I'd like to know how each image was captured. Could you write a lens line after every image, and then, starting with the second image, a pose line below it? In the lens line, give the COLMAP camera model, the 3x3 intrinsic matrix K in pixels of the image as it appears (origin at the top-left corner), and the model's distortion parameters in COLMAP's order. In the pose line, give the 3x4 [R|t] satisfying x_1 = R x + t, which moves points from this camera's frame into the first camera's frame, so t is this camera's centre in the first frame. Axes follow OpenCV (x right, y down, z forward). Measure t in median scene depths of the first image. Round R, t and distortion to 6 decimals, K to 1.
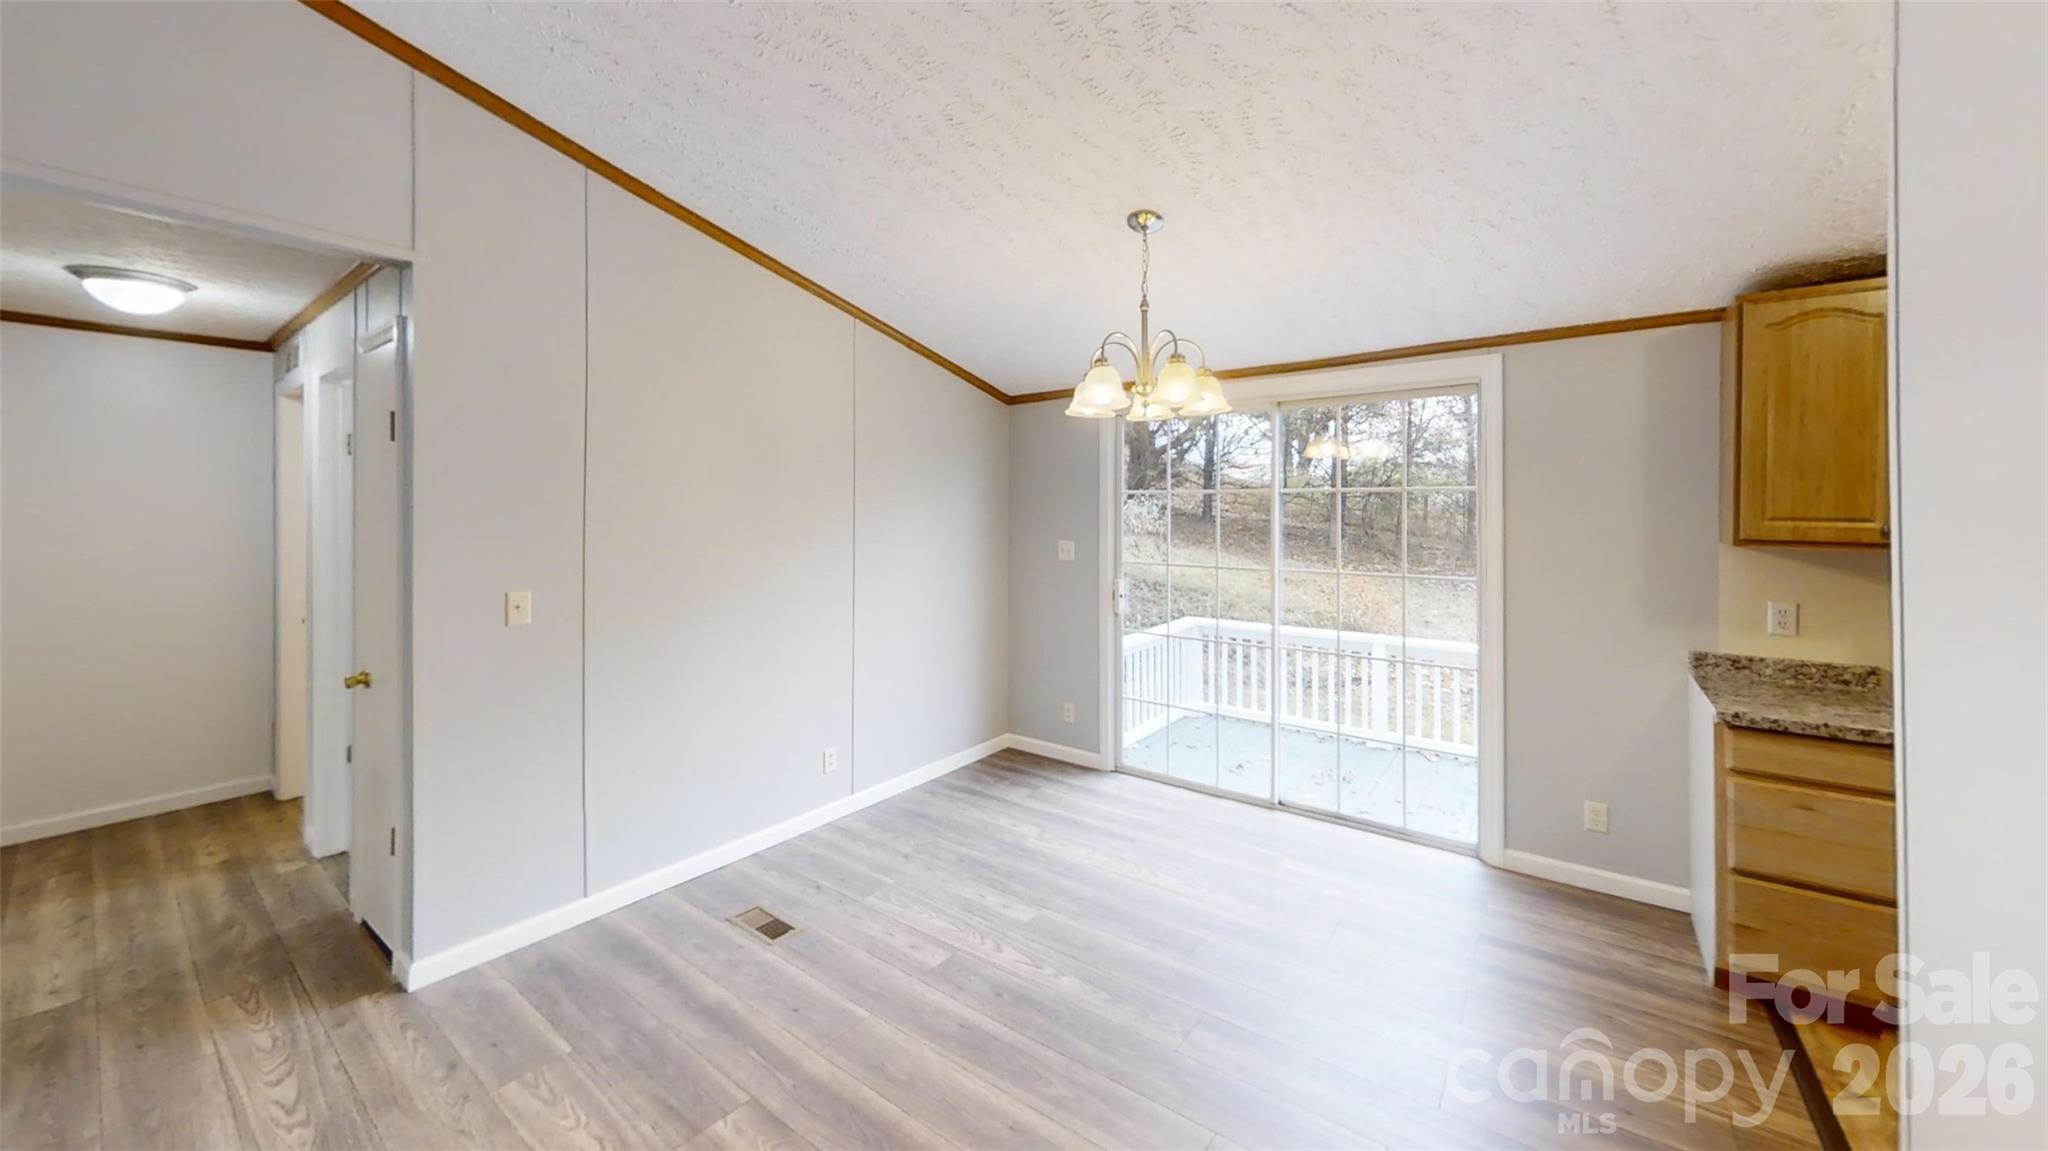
lens RADIAL K [[771.1, 0, 999.3], [0, 771.1, 579.5], [0, 0, 1]] dist [-0.028703, -0.000091]
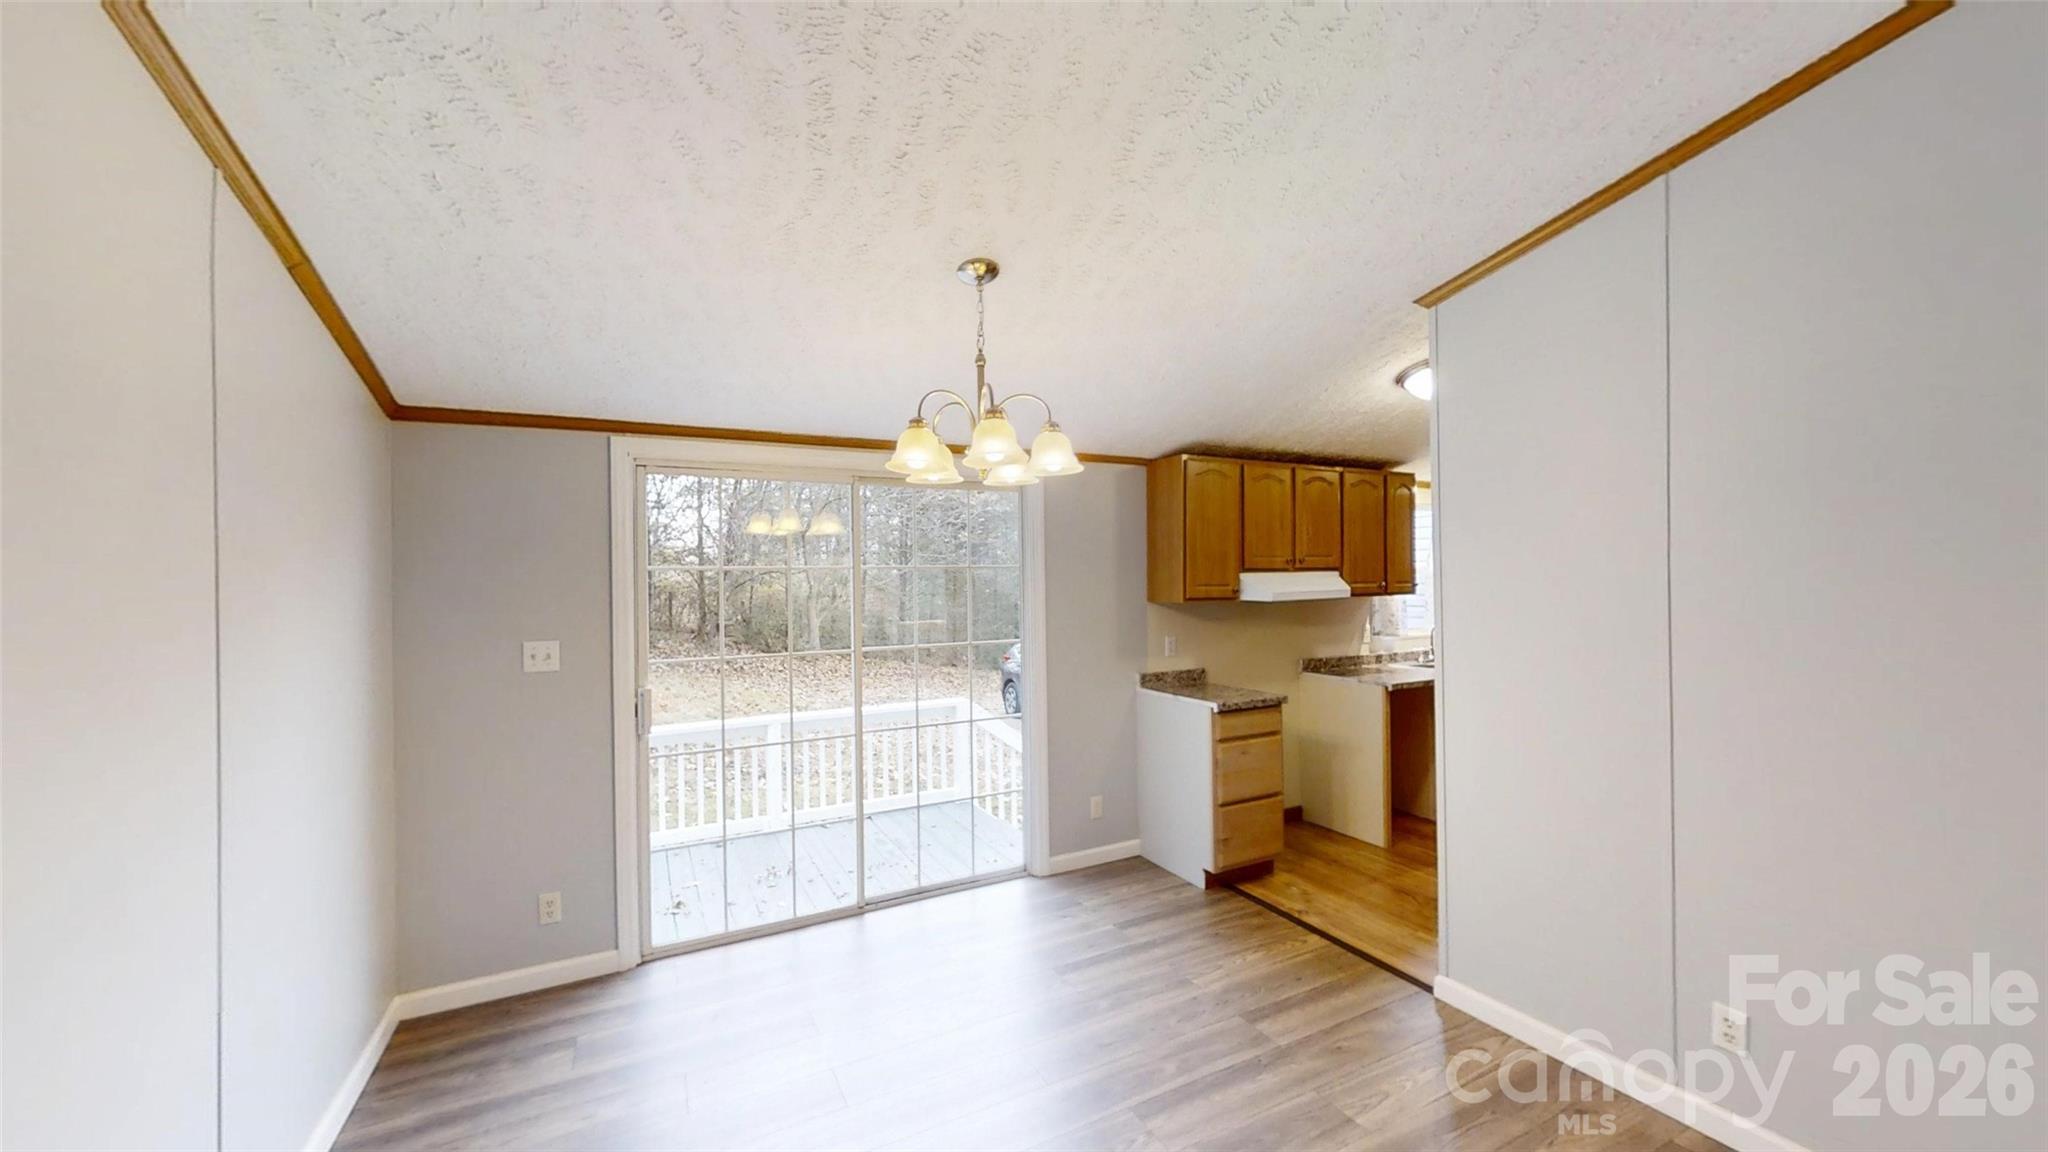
lens RADIAL K [[767.2, 0, 1053.3], [0, 767.2, 574.9], [0, 0, 1]] dist [-0.000569, -0.000119]
pose [[0.374826, 0.008176, 0.927059, -0.523752], [0.106185, 0.993002, -0.051690, -0.039054], [-0.920994, 0.117815, 0.371335, 0.512151]]
